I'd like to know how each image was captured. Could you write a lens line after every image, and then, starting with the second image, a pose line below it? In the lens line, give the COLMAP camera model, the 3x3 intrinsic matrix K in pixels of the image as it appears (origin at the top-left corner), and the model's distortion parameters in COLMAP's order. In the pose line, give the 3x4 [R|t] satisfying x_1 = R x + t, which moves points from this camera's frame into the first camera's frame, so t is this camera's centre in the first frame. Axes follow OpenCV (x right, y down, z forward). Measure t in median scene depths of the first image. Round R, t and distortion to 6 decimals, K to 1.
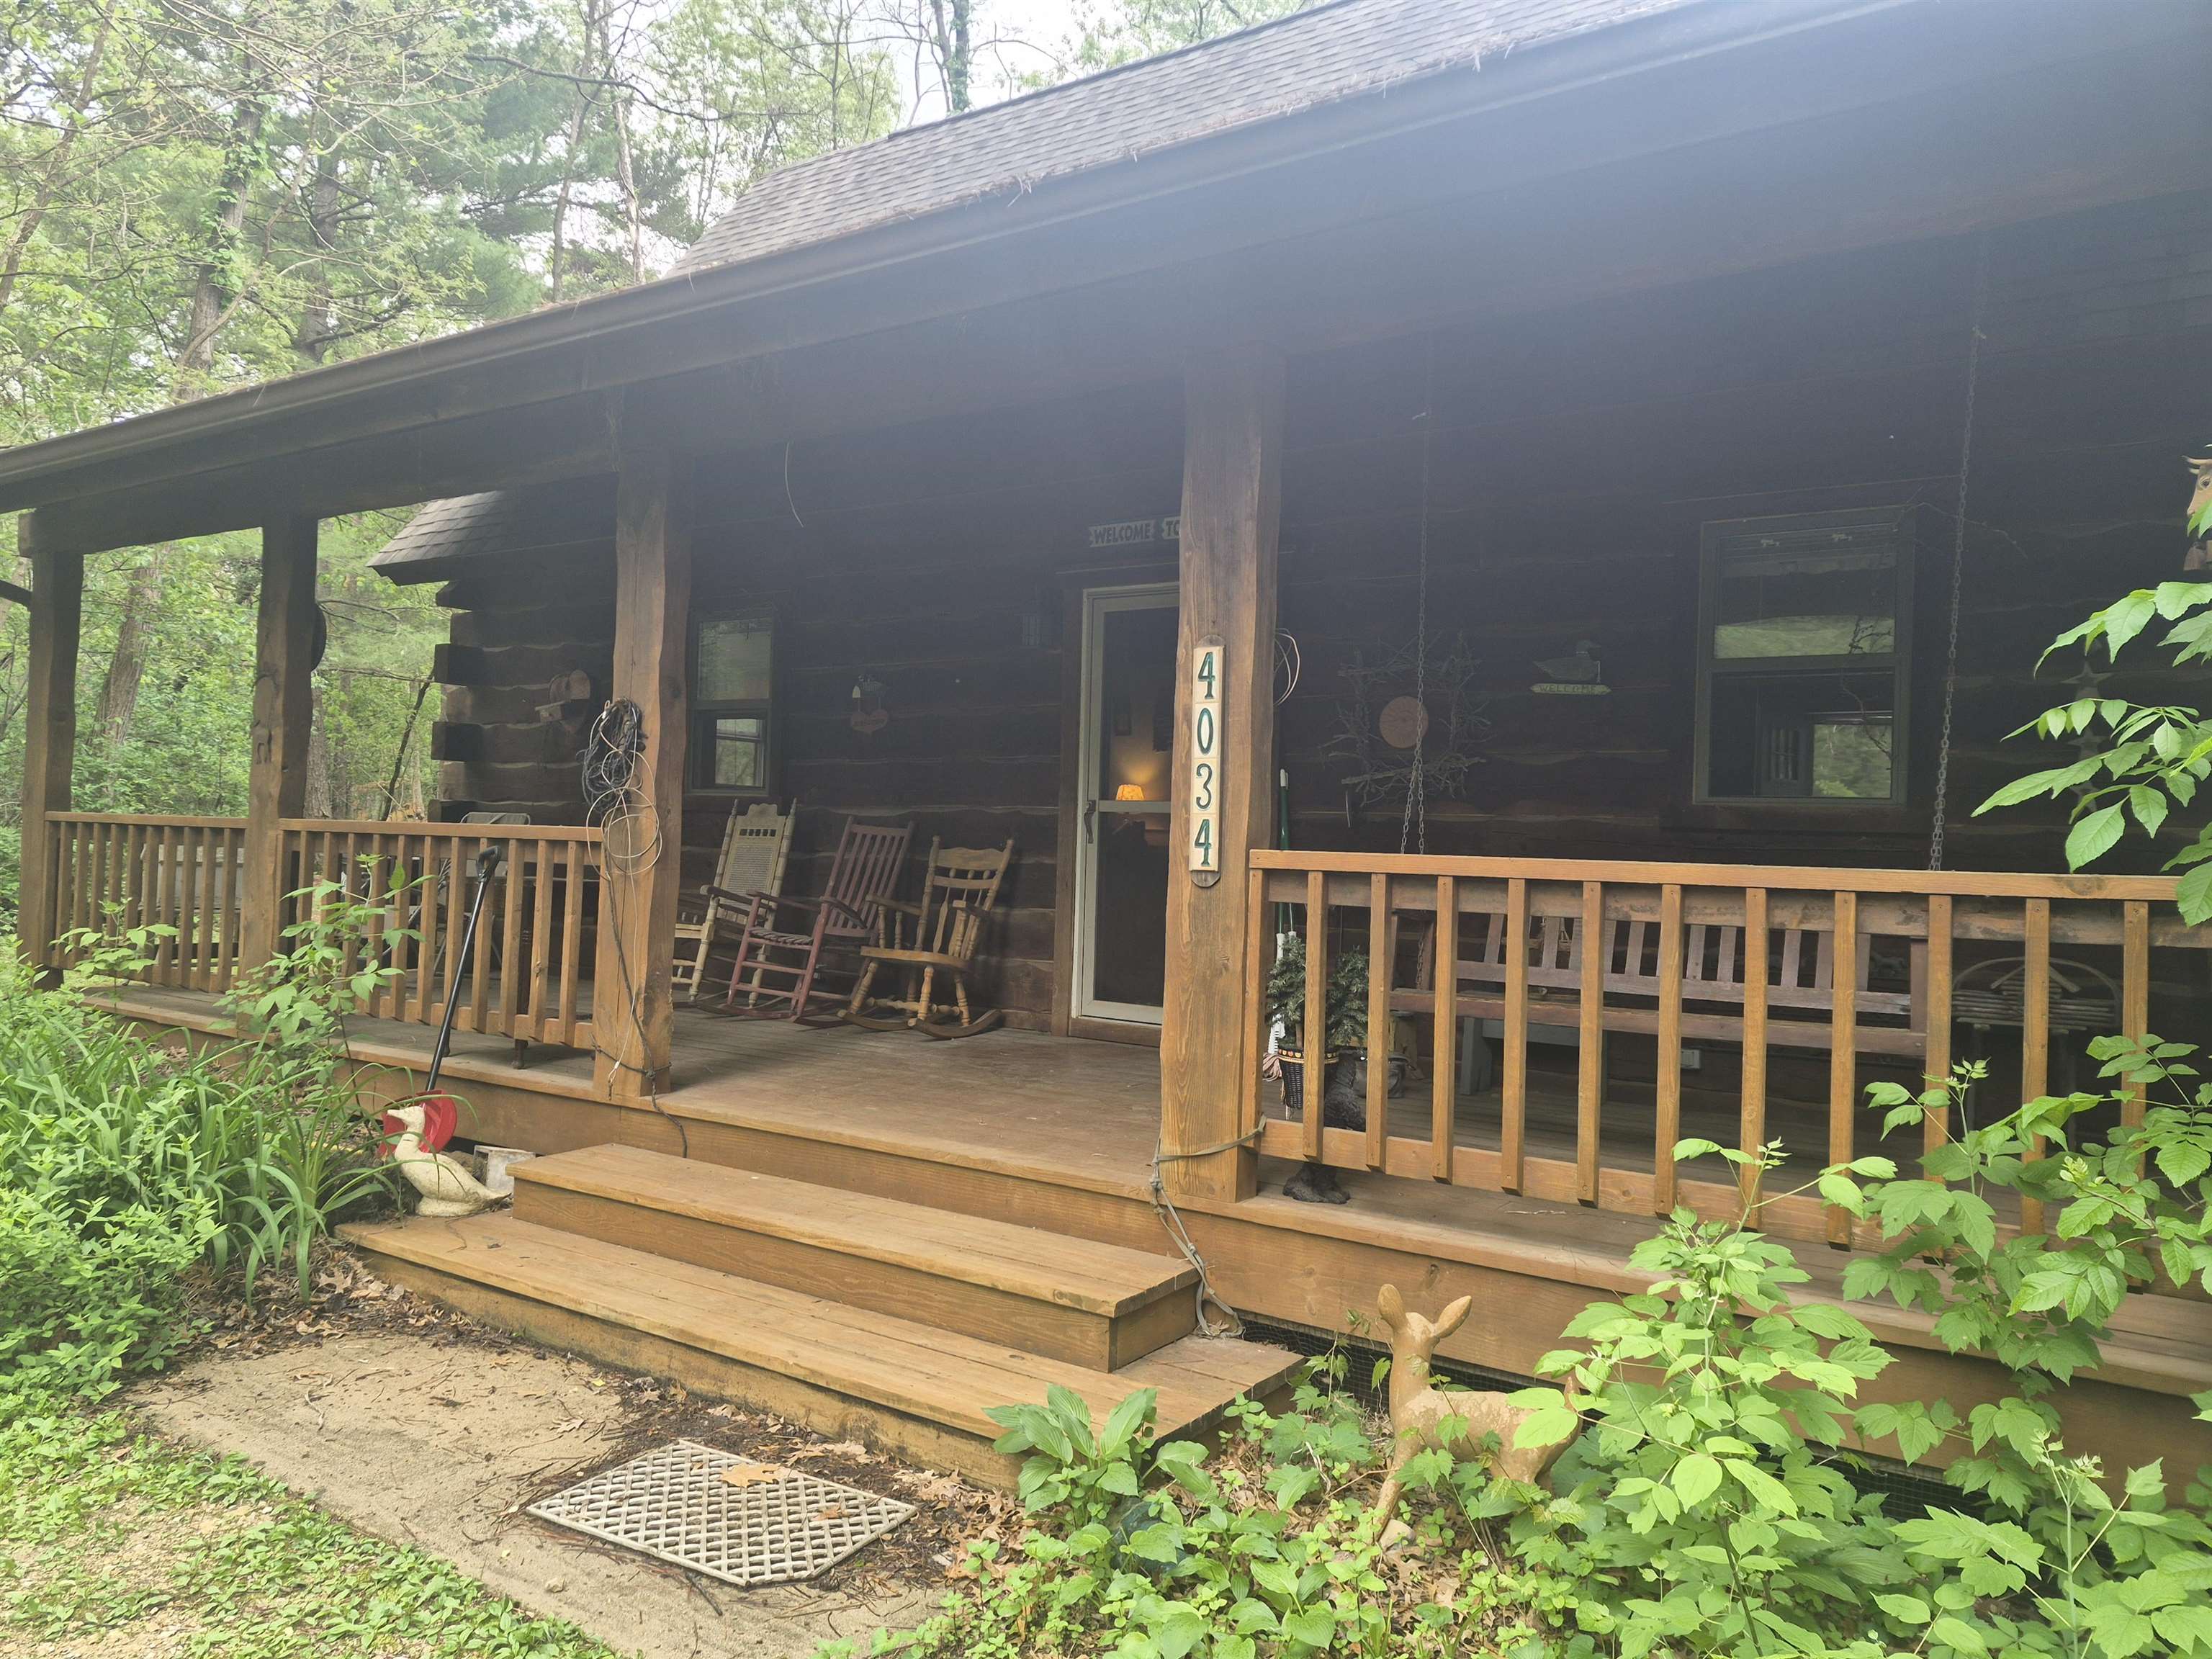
lens RADIAL K [[1524.8, 0, 1145.7], [0, 1524.8, 801.4], [0, 0, 1]] dist [0.062621, -0.060888]
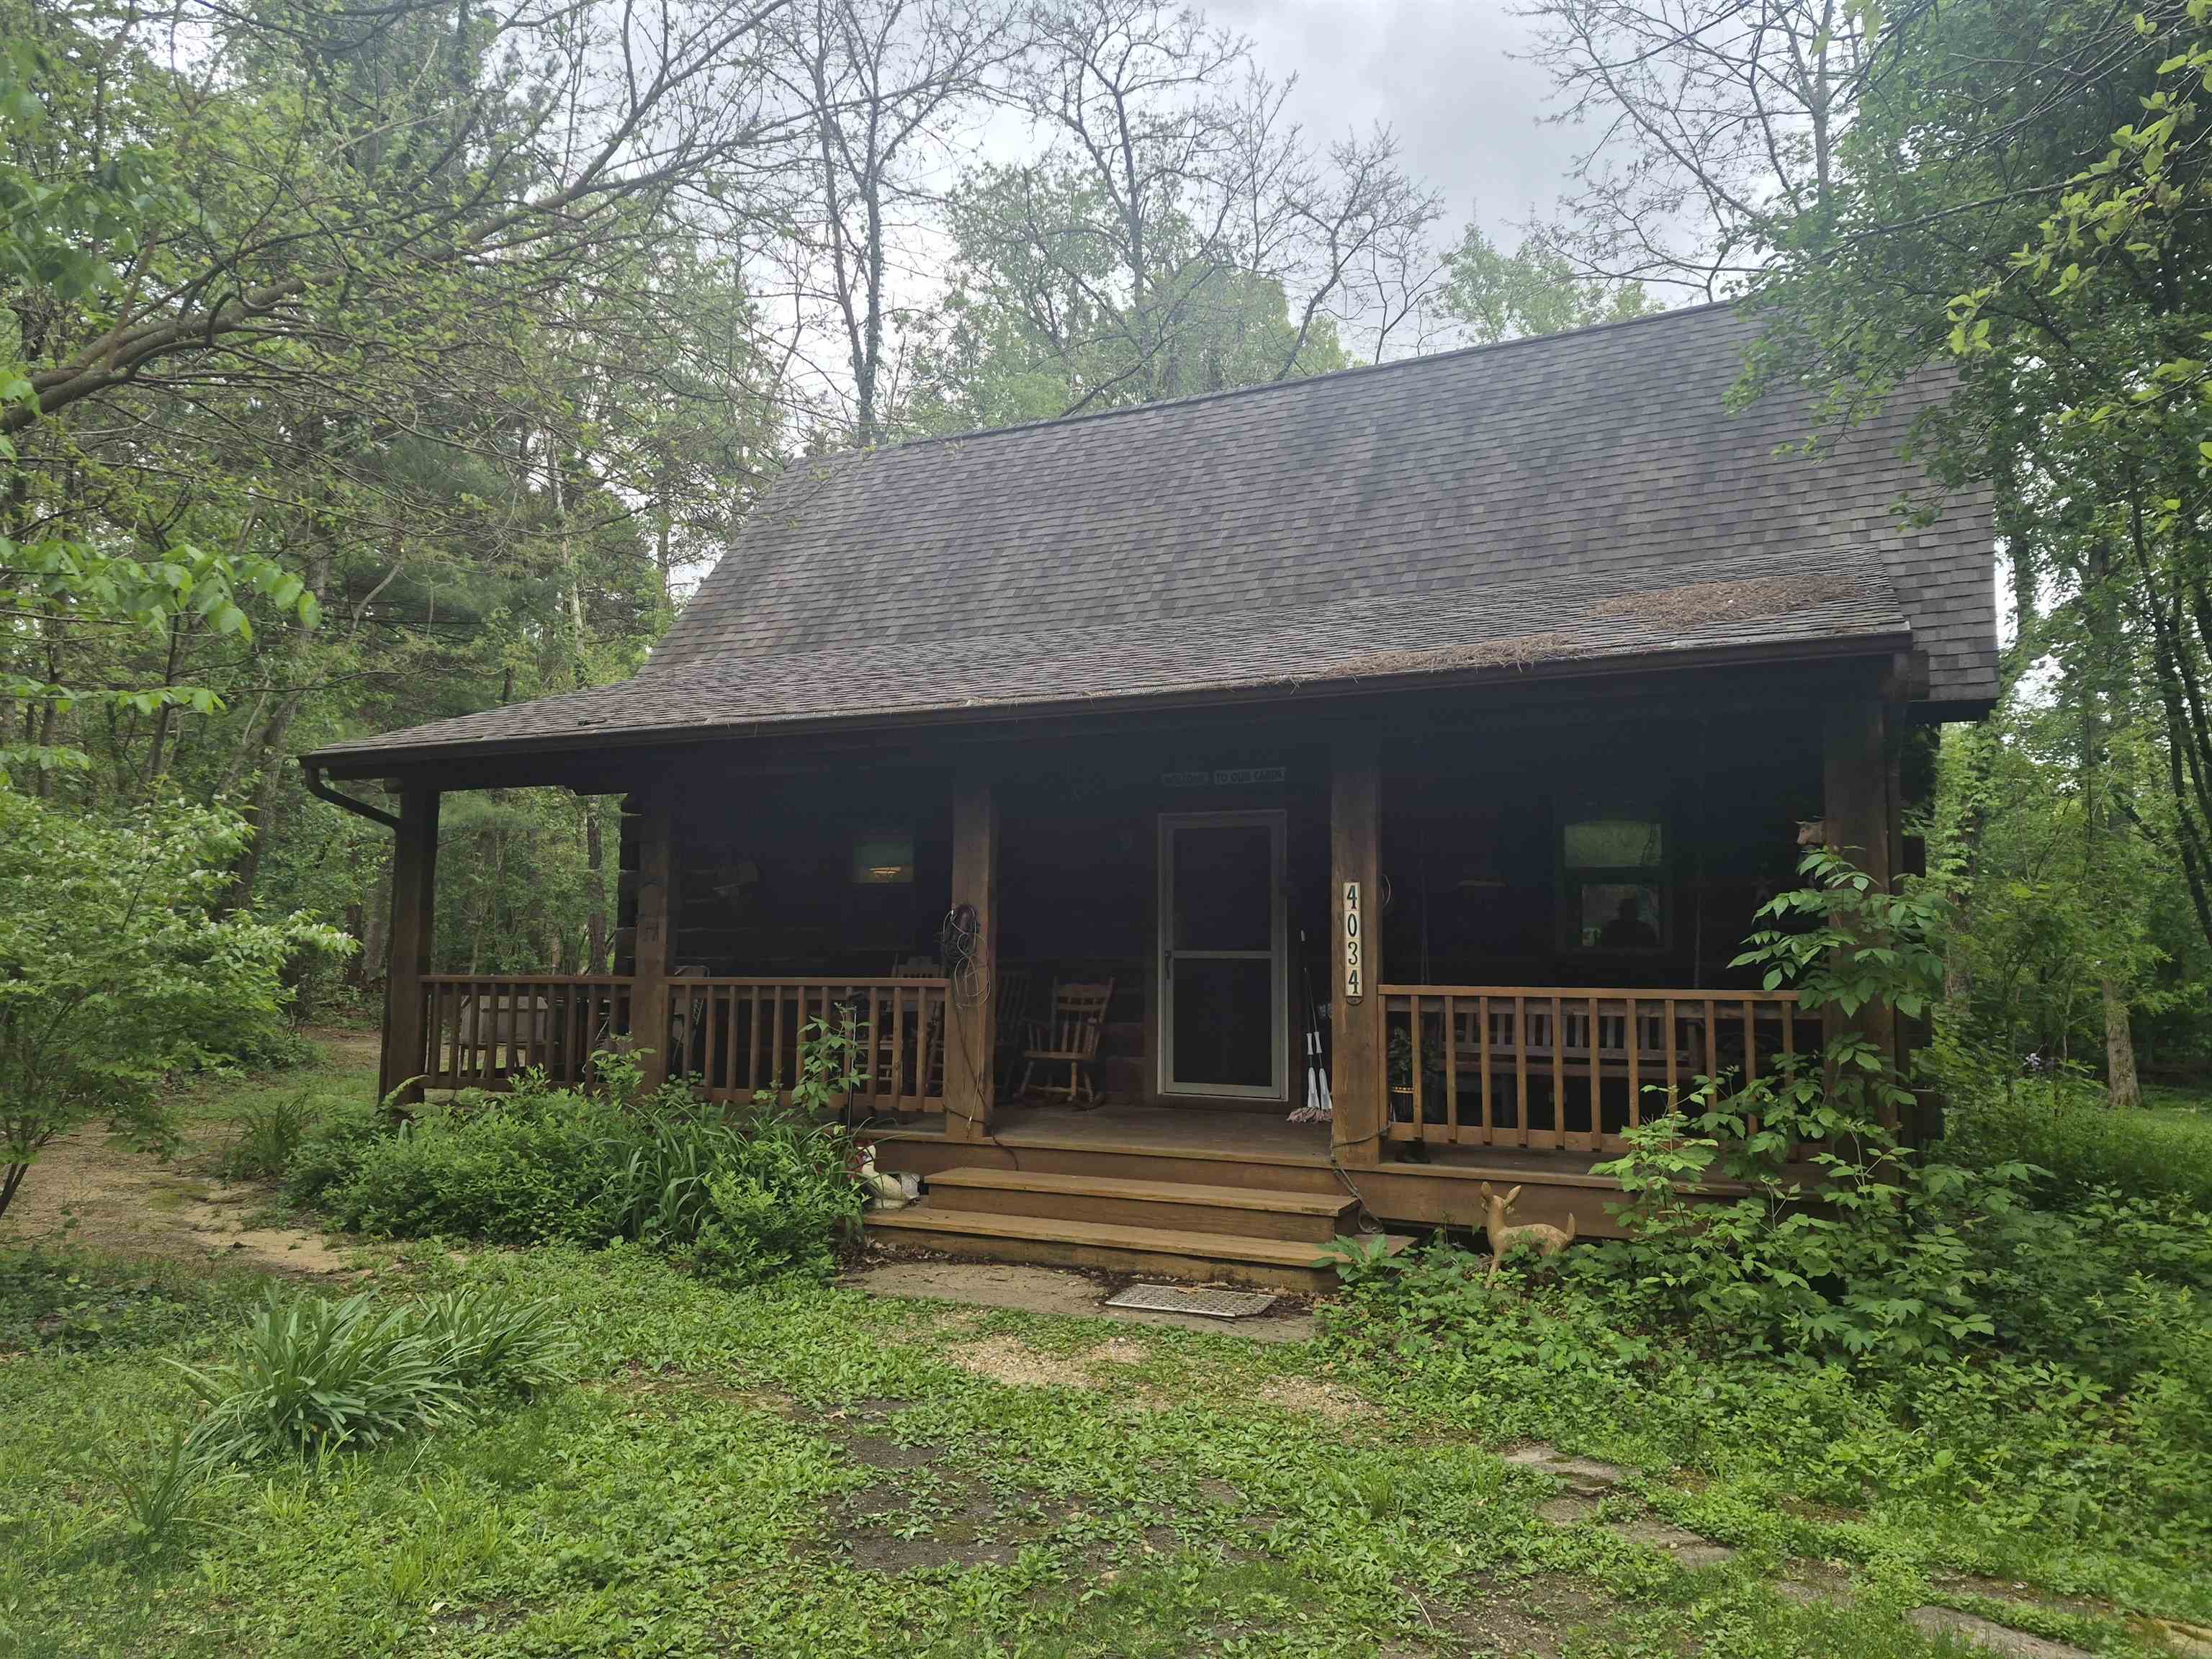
lens RADIAL K [[1524.8, 0, 1103.9], [0, 1524.8, 822.9], [0, 0, 1]] dist [0.062621, -0.060888]
pose [[0.989927, -0.009190, 0.141283, -0.463688], [0.018320, 0.997816, -0.063459, -0.049043], [-0.140391, 0.065408, 0.987933, -0.765559]]
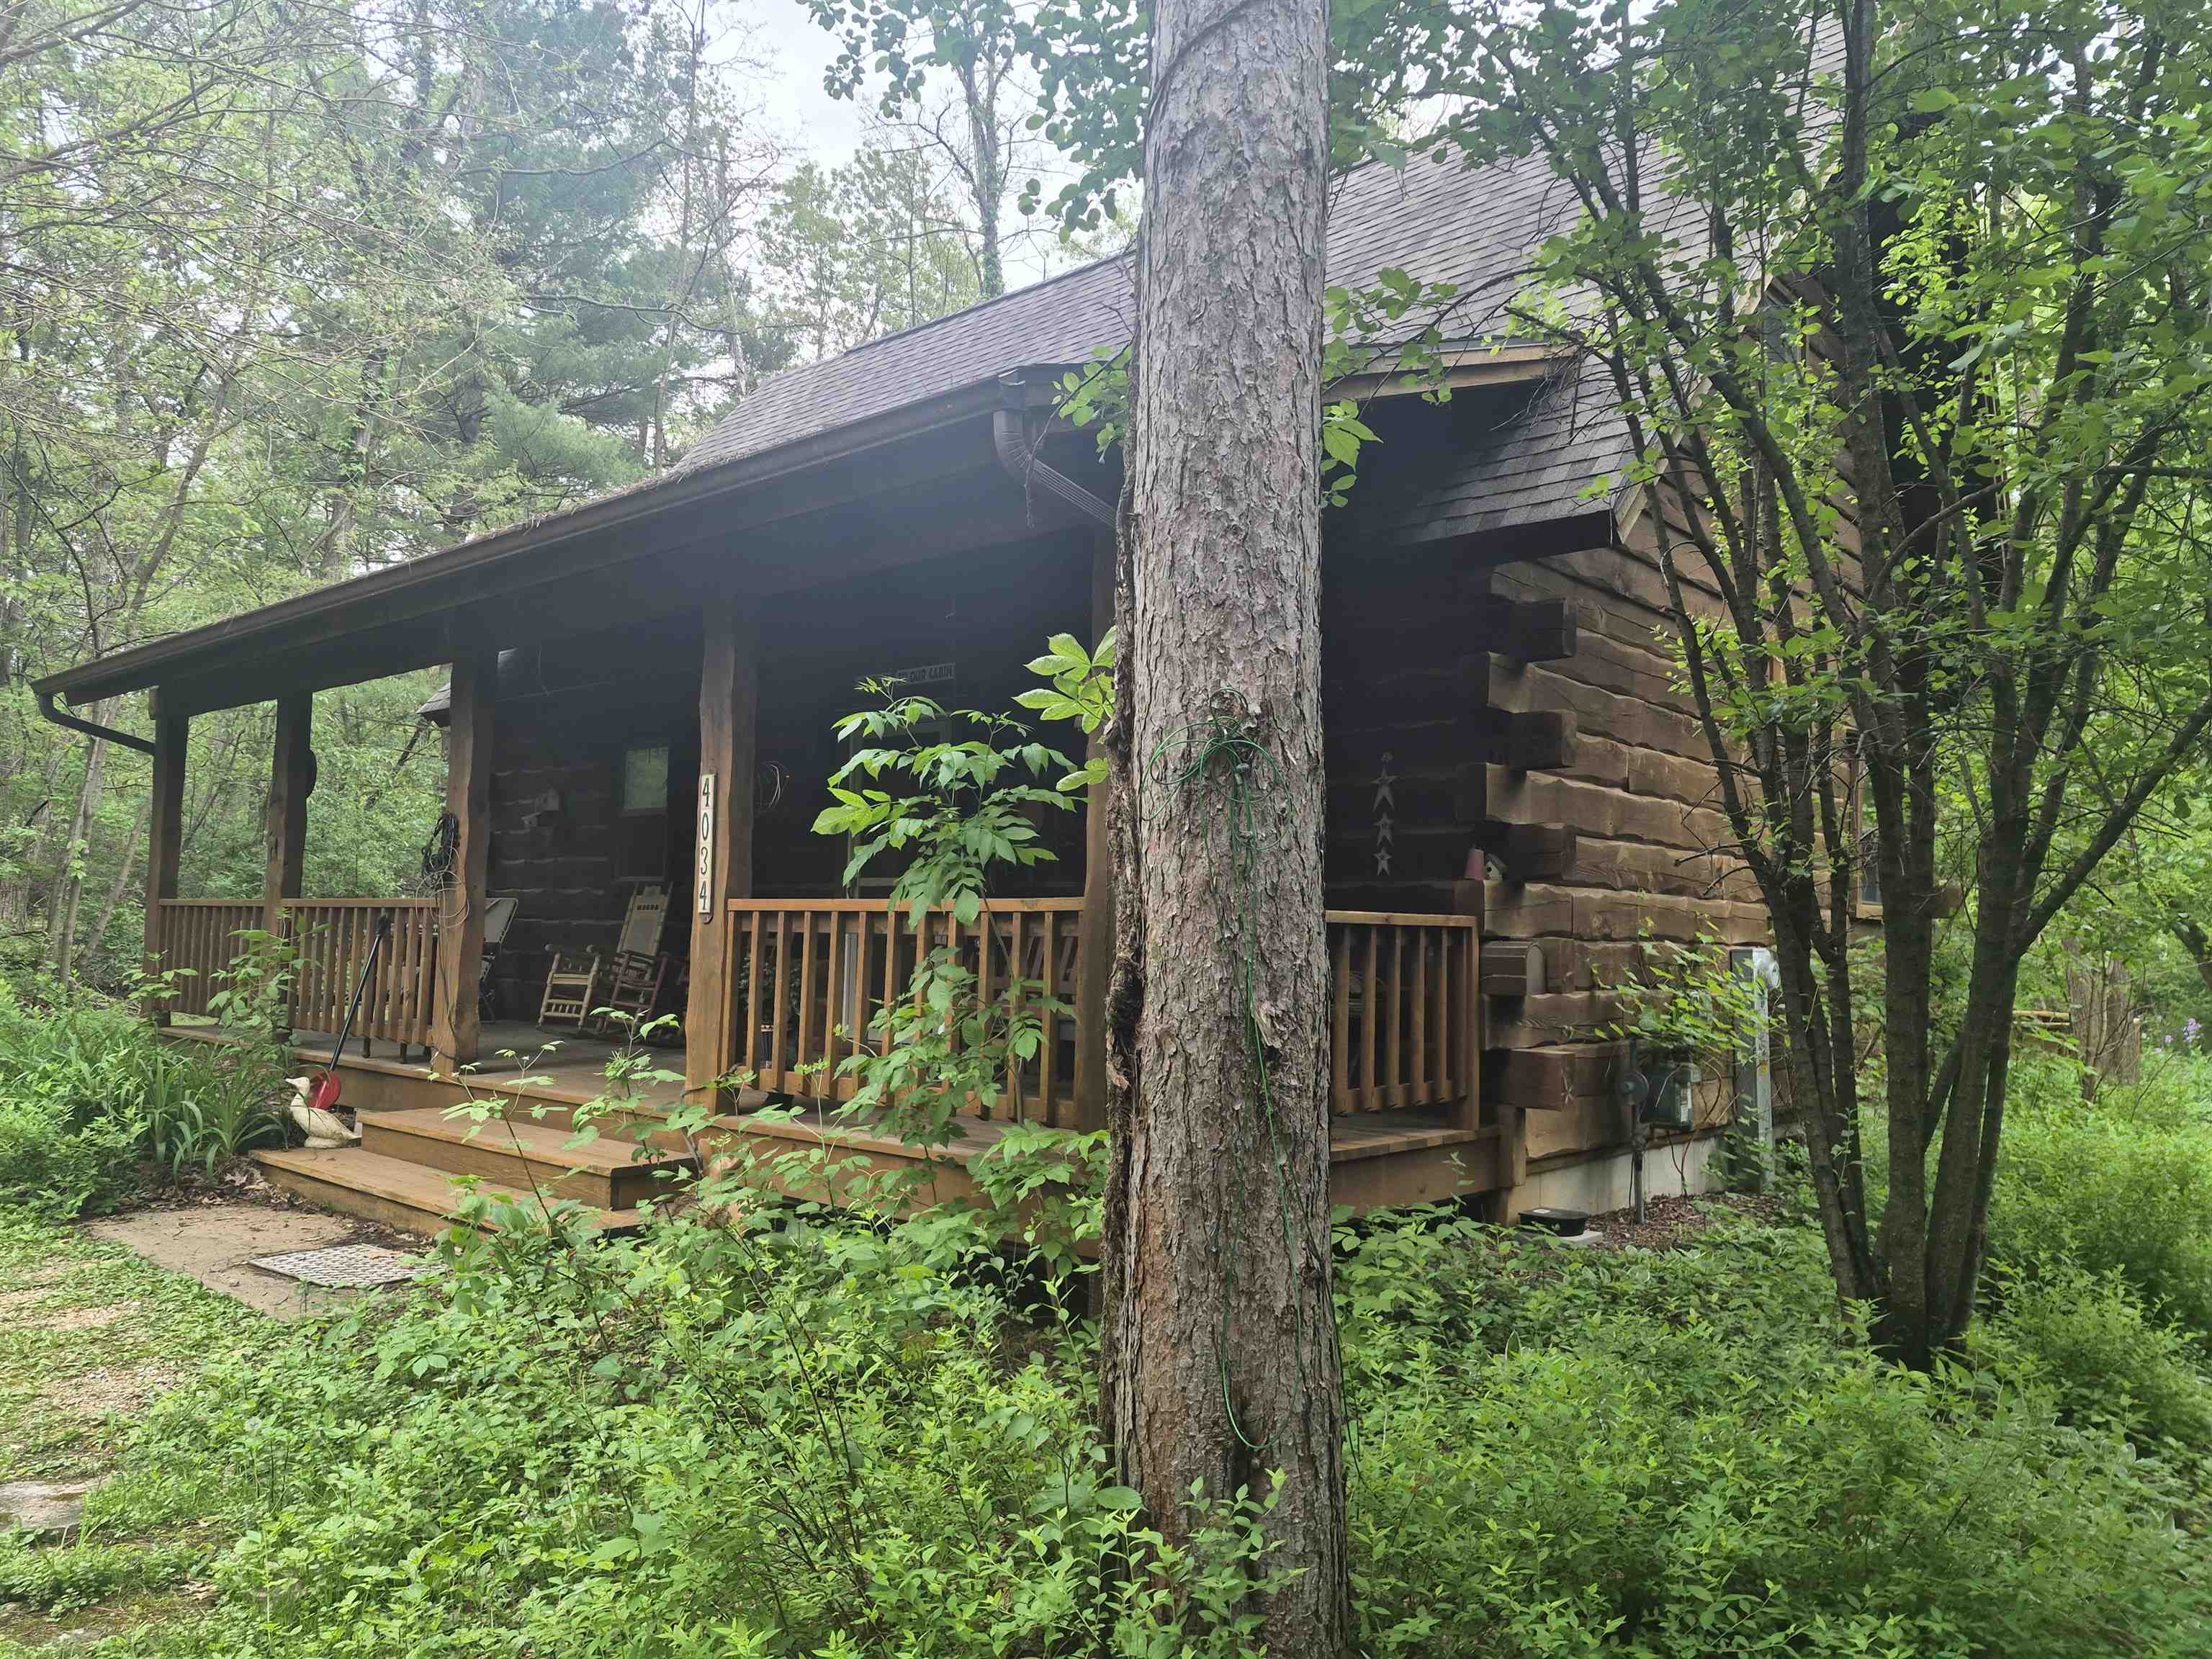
lens RADIAL K [[1524.8, 0, 1158.3], [0, 1524.8, 821.8], [0, 0, 1]] dist [0.062621, -0.060888]
pose [[0.991972, -0.019043, -0.125016, 0.598548], [0.012961, 0.998701, -0.049282, 0.029042], [0.125792, 0.047266, 0.990930, -0.463471]]
